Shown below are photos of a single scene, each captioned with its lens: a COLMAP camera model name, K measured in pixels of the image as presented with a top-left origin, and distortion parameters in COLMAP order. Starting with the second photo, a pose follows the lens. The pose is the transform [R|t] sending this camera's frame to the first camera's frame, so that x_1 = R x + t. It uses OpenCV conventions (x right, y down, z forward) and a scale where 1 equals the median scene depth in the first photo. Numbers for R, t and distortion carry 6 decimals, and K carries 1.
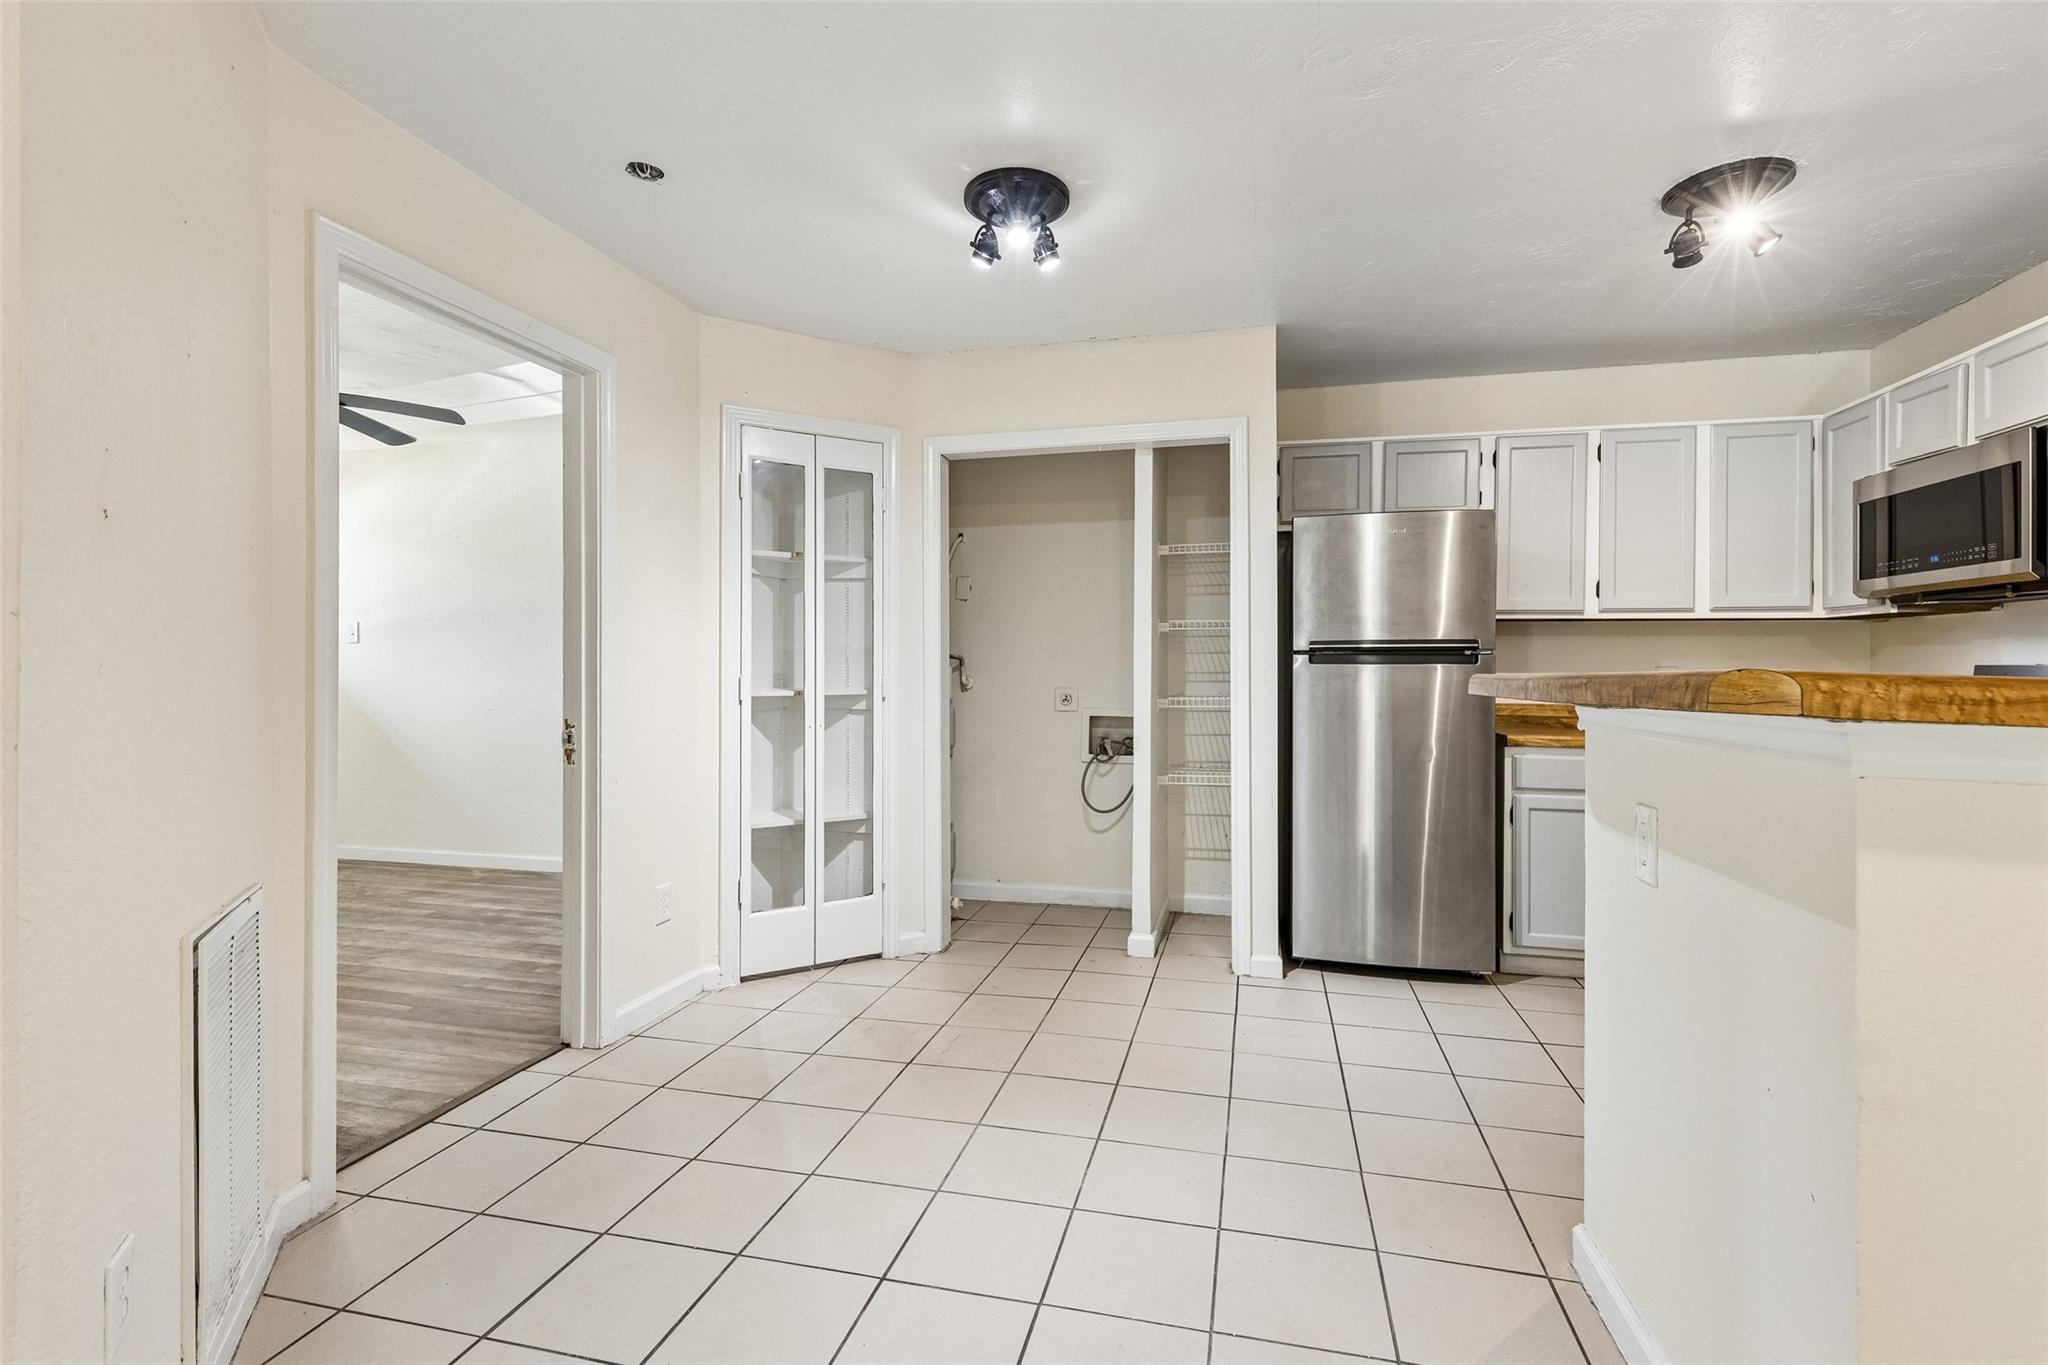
lens RADIAL K [[932.5, 0, 1032.2], [0, 932.5, 661.1], [0, 0, 1]] dist [0.007953, -0.000732]
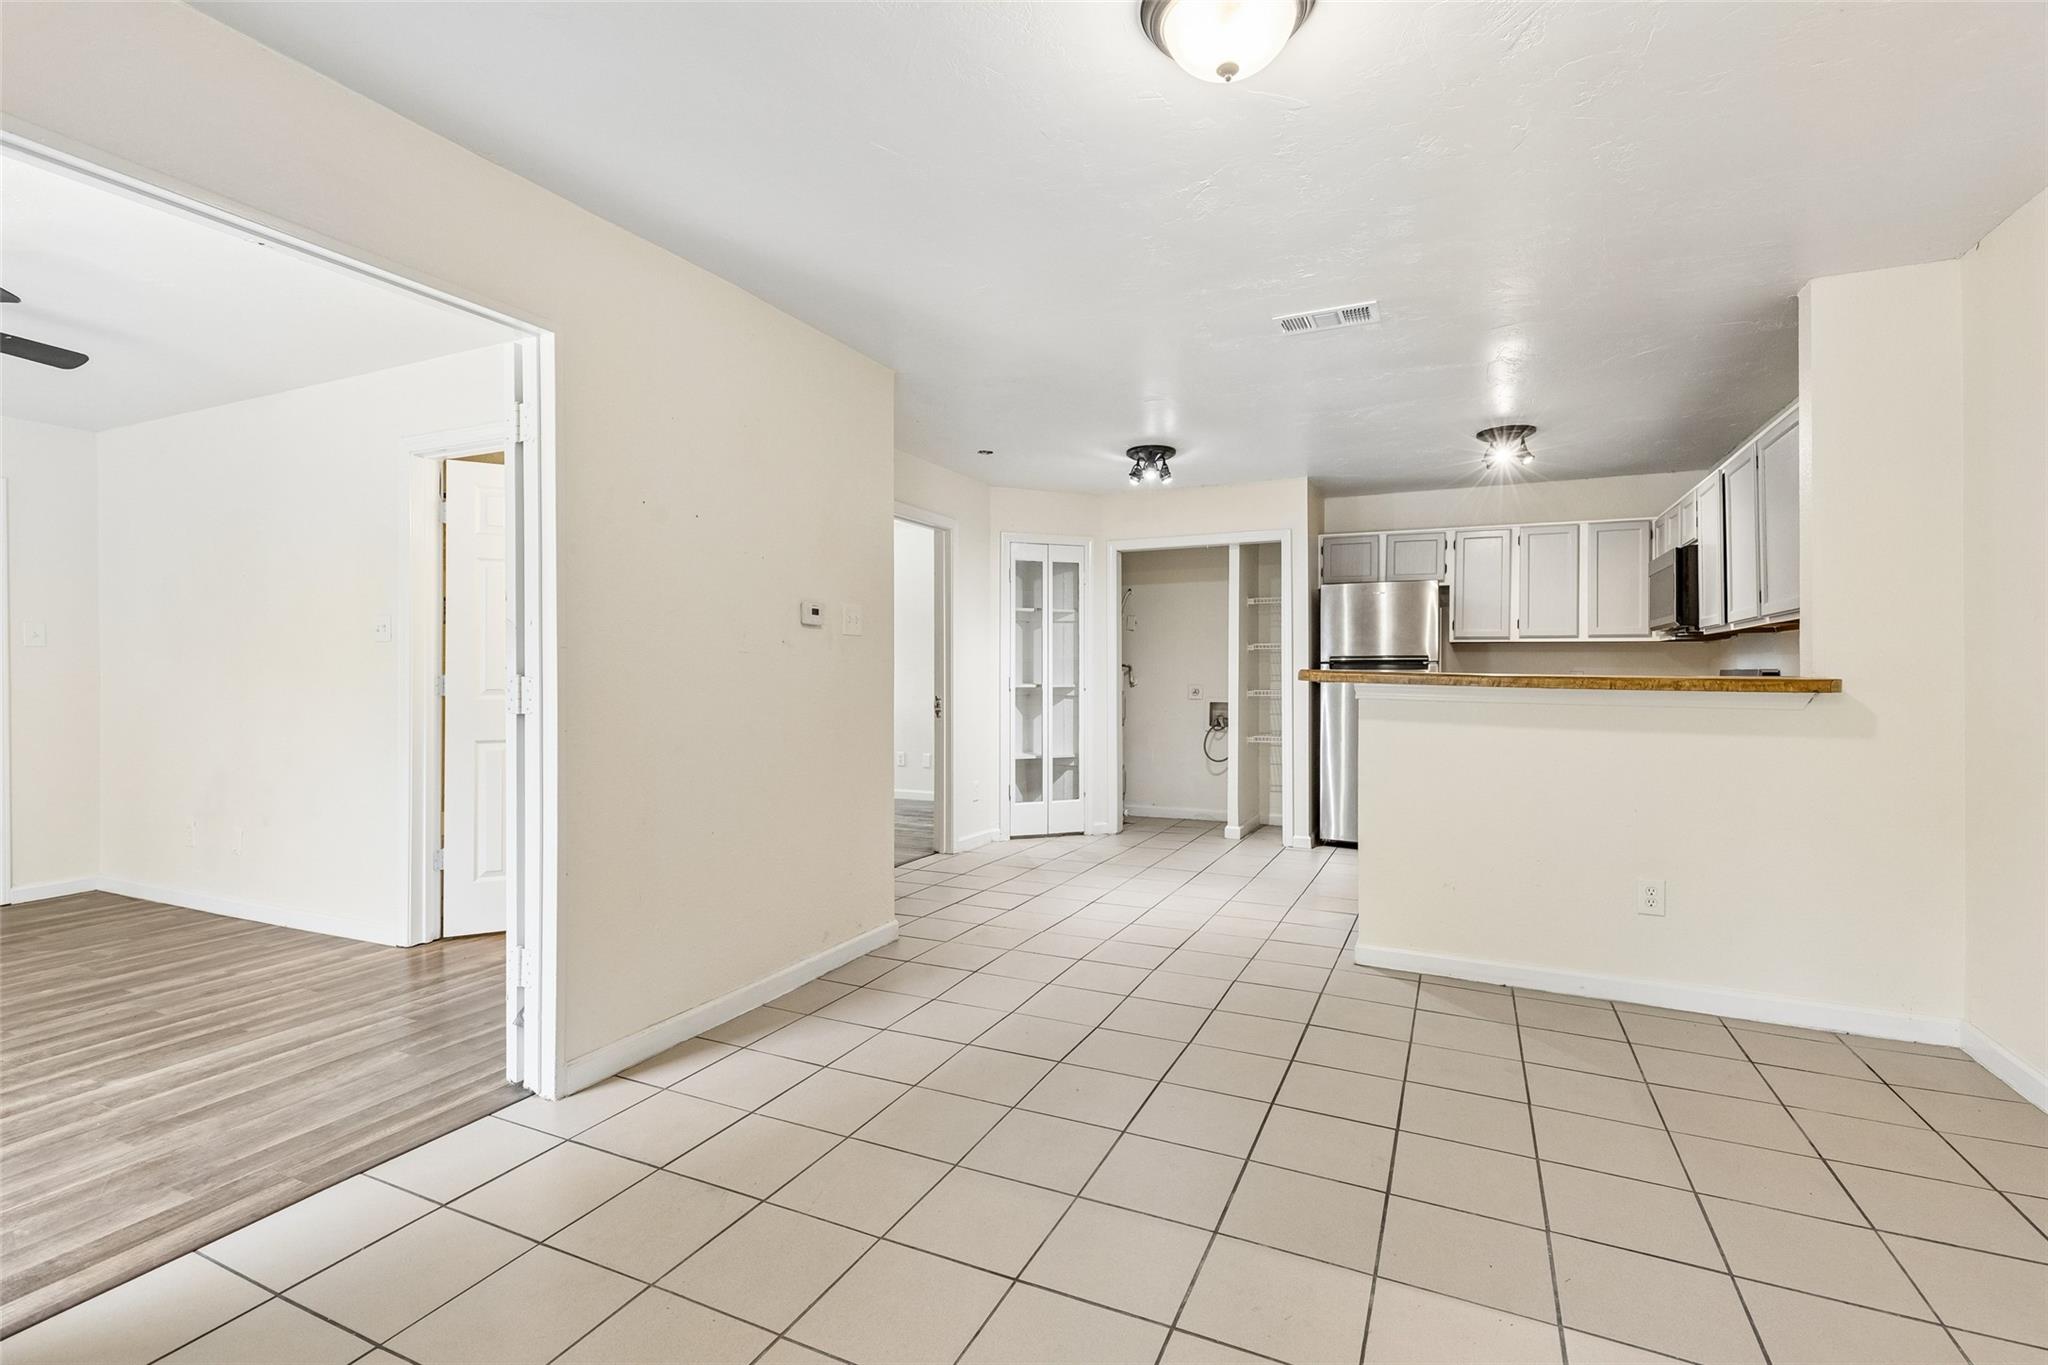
lens RADIAL K [[932.5, 0, 1032.2], [0, 932.5, 661.1], [0, 0, 1]] dist [0.007953, -0.000732]
pose [[0.981308, -0.001733, -0.192434, 0.085047], [0.000247, 0.999970, -0.007745, 0.000150], [0.192442, 0.007553, 0.981279, -0.767542]]
